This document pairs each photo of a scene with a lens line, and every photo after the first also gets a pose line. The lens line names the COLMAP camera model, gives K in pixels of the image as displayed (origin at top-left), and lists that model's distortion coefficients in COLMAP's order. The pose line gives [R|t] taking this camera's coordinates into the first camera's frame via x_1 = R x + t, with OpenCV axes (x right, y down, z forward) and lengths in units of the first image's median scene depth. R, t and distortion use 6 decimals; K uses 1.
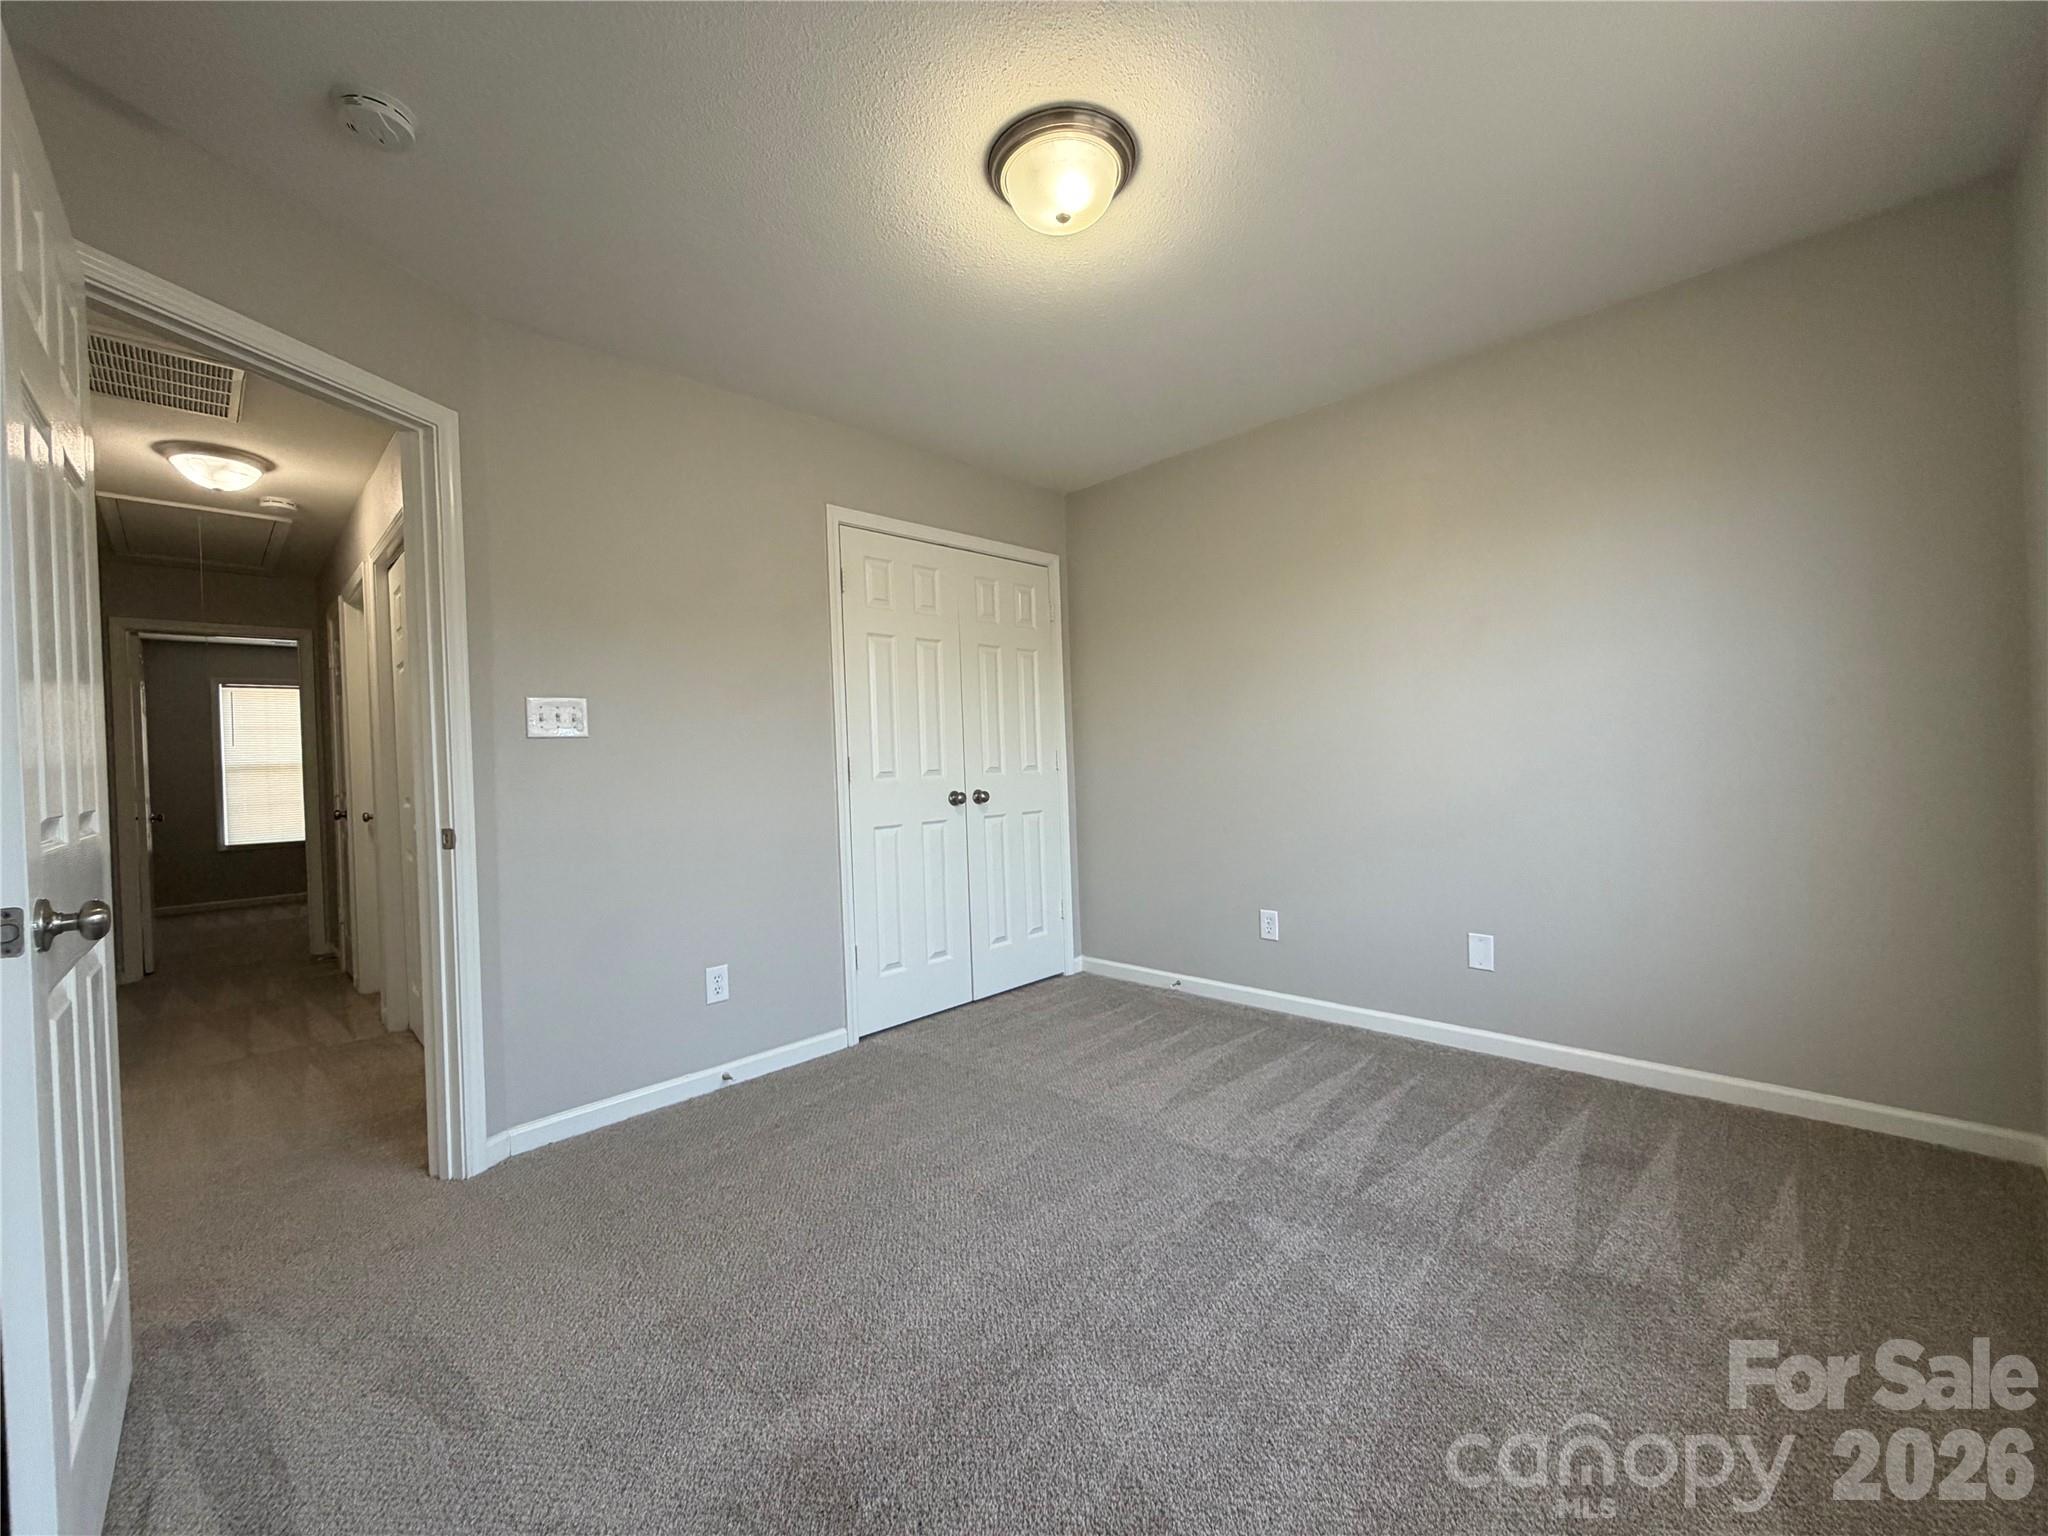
lens RADIAL K [[815.3, 0, 1018.6], [0, 815.3, 766.3], [0, 0, 1]] dist [-0.001402, 0.000024]
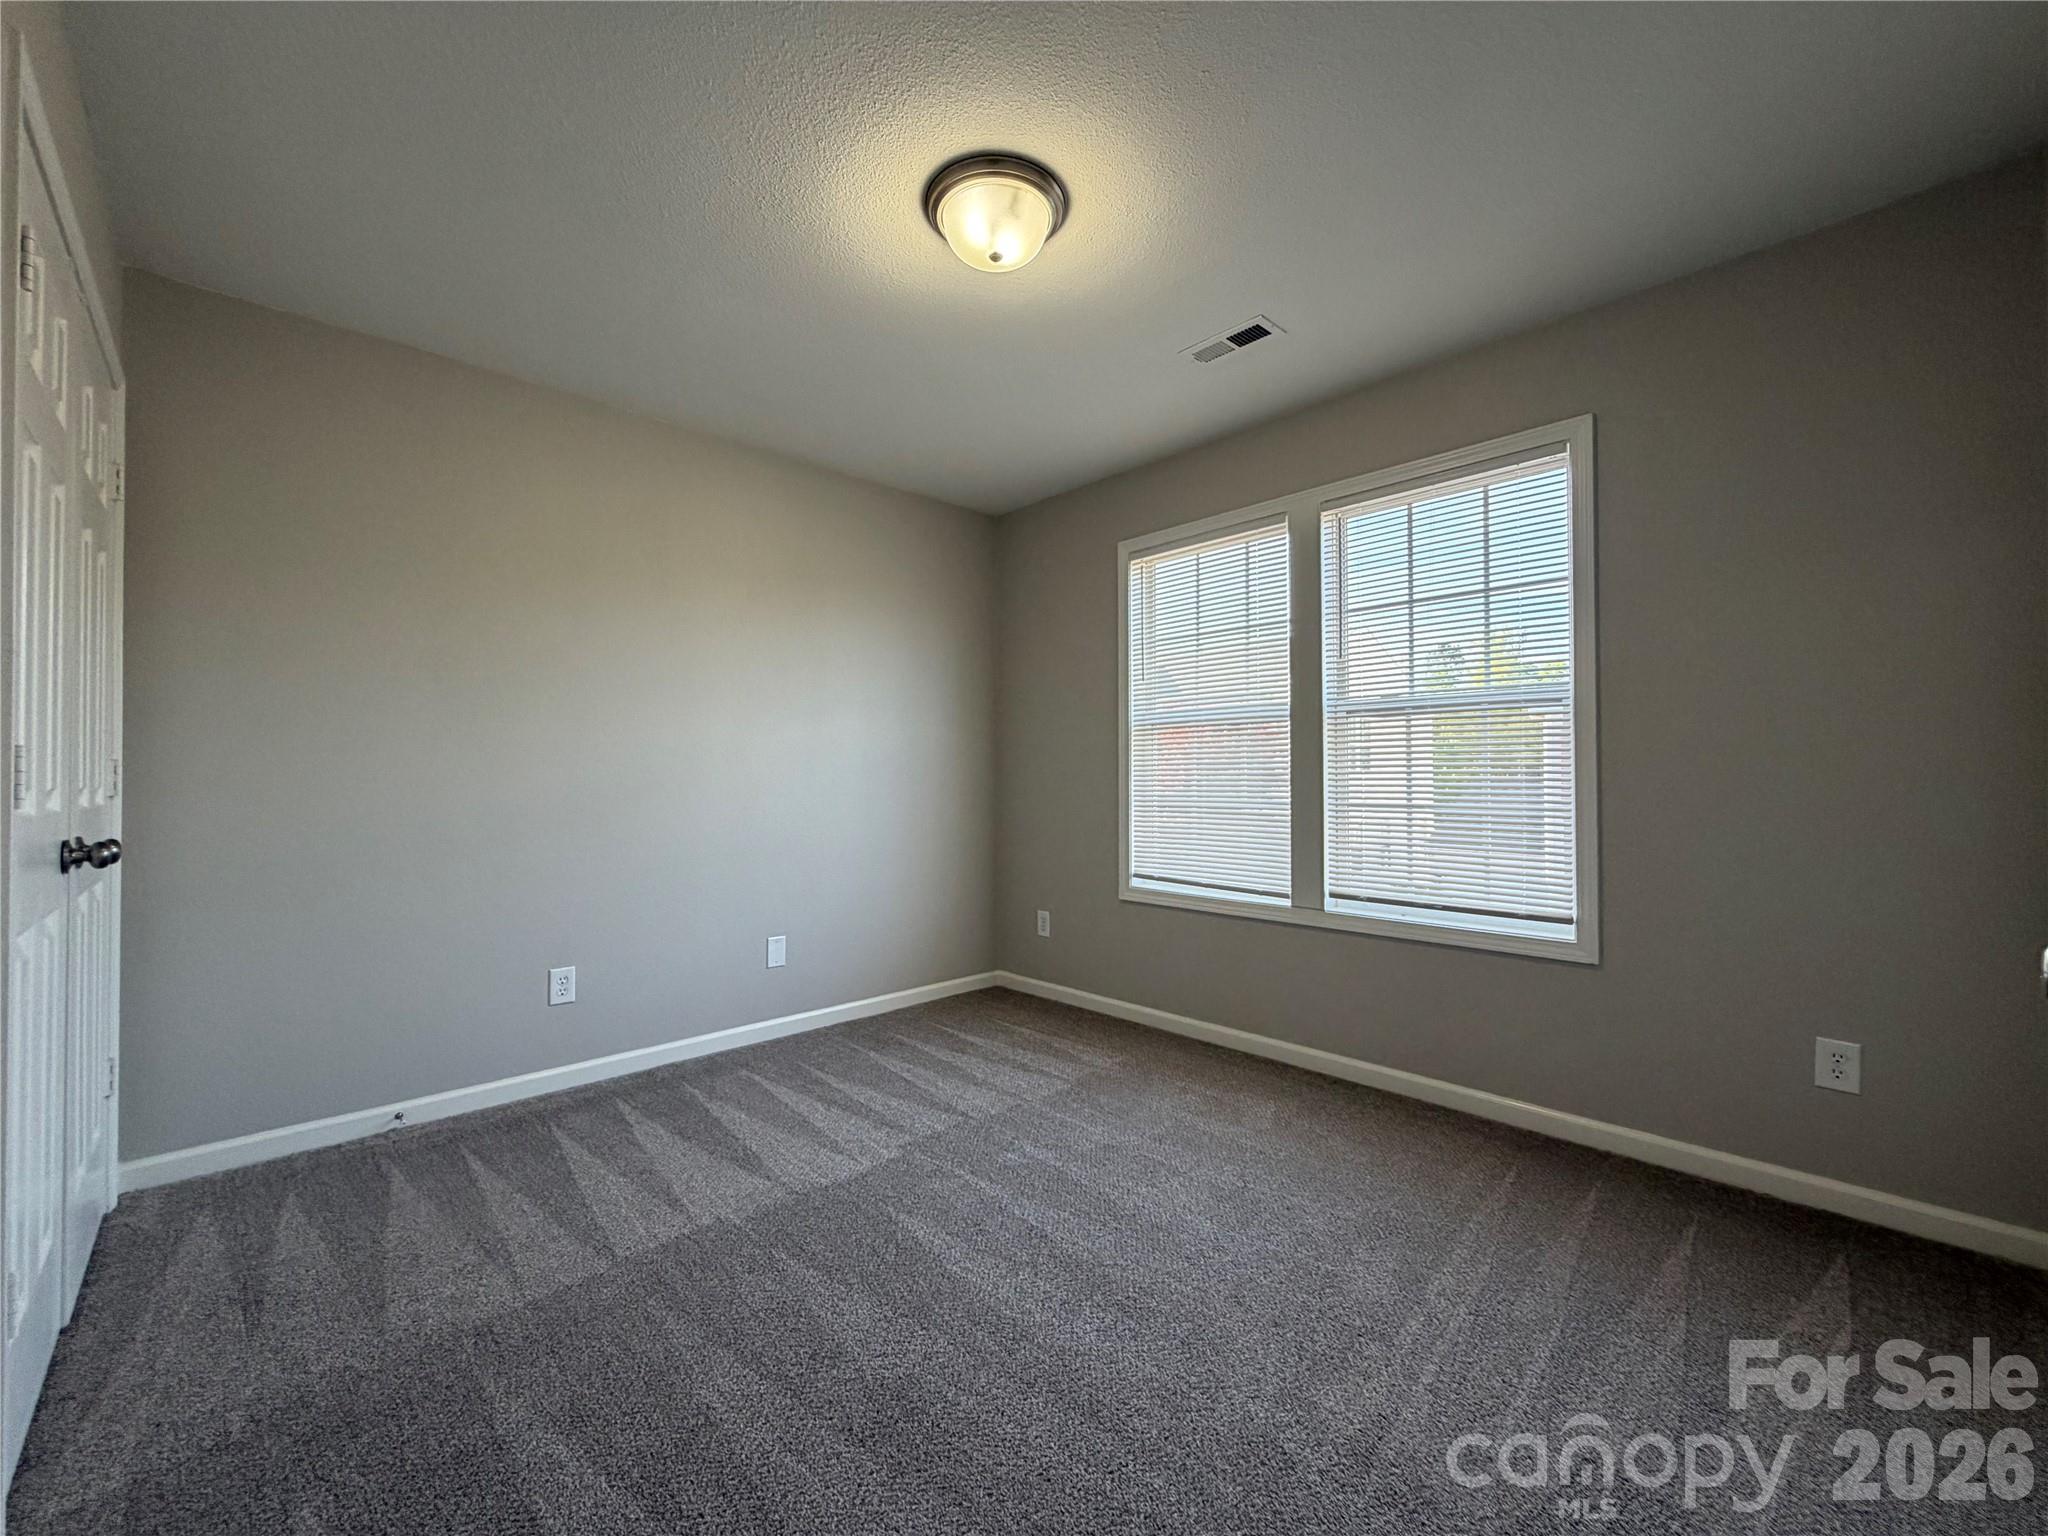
lens RADIAL K [[815.3, 0, 1018.6], [0, 815.3, 766.3], [0, 0, 1]] dist [-0.001402, 0.000024]
pose [[0.032188, 0.050001, 0.998230, -0.652468], [0.010682, 0.998674, -0.050367, 0.022088], [-0.999425, 0.012284, 0.031612, 0.637774]]
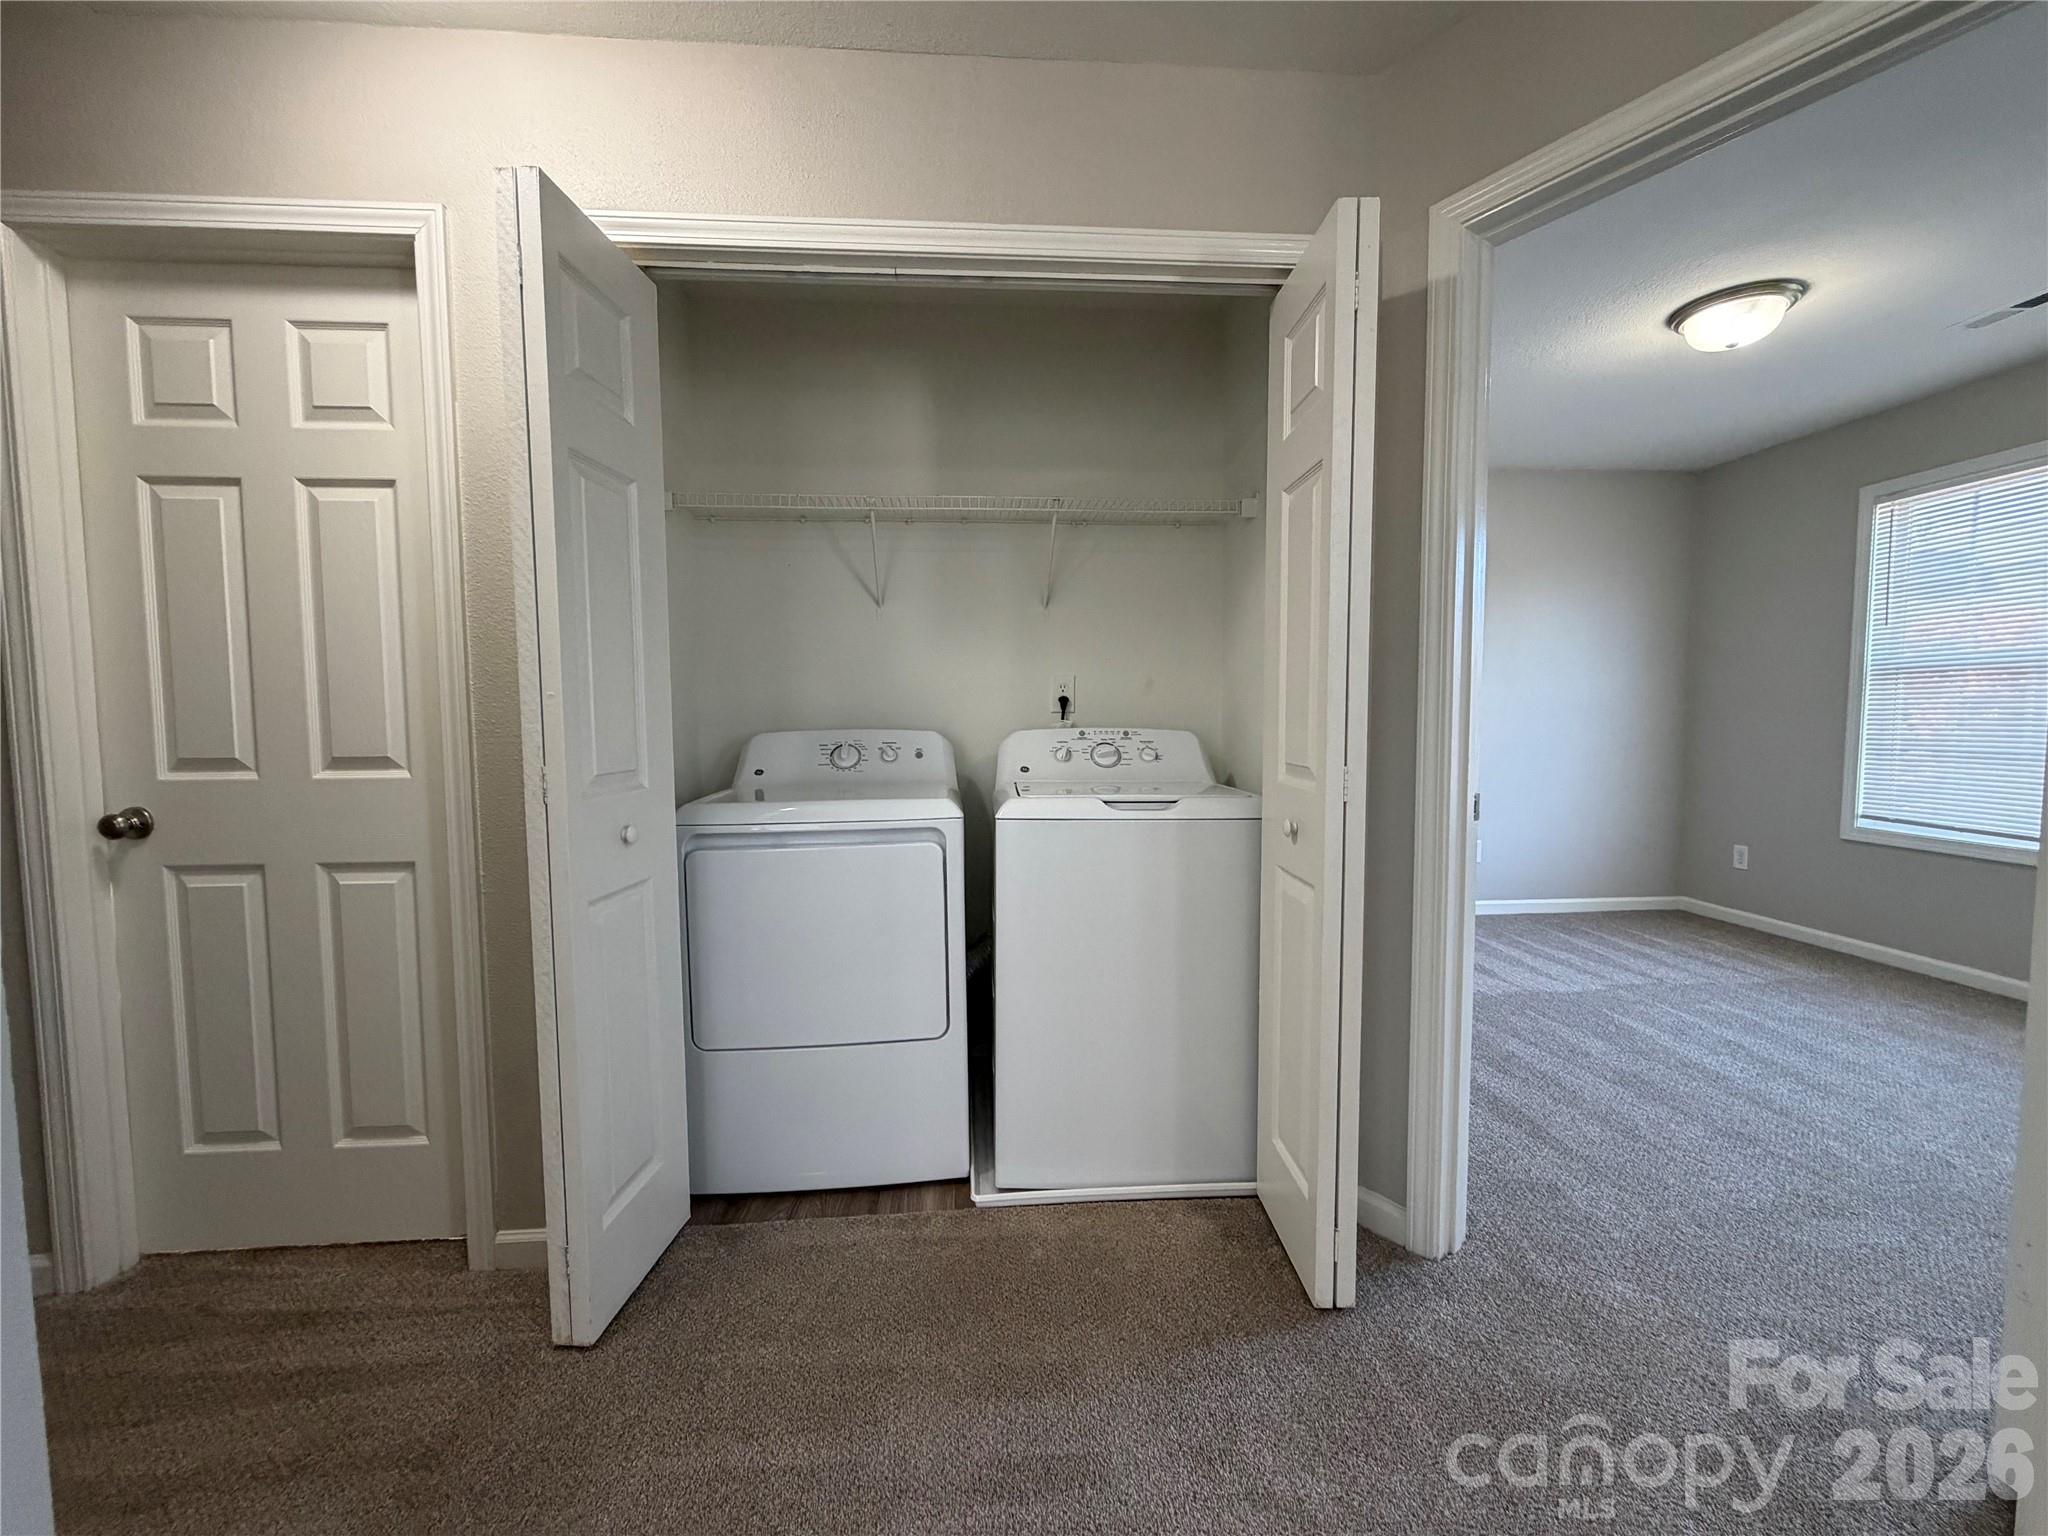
lens RADIAL K [[815.3, 0, 1018.6], [0, 815.3, 766.3], [0, 0, 1]] dist [-0.001402, 0.000024]
pose [[0.657355, -0.014077, 0.753450, -1.267620], [-0.011266, 0.999530, 0.028503, 0.027149], [-0.753497, -0.027225, 0.656887, 0.664516]]
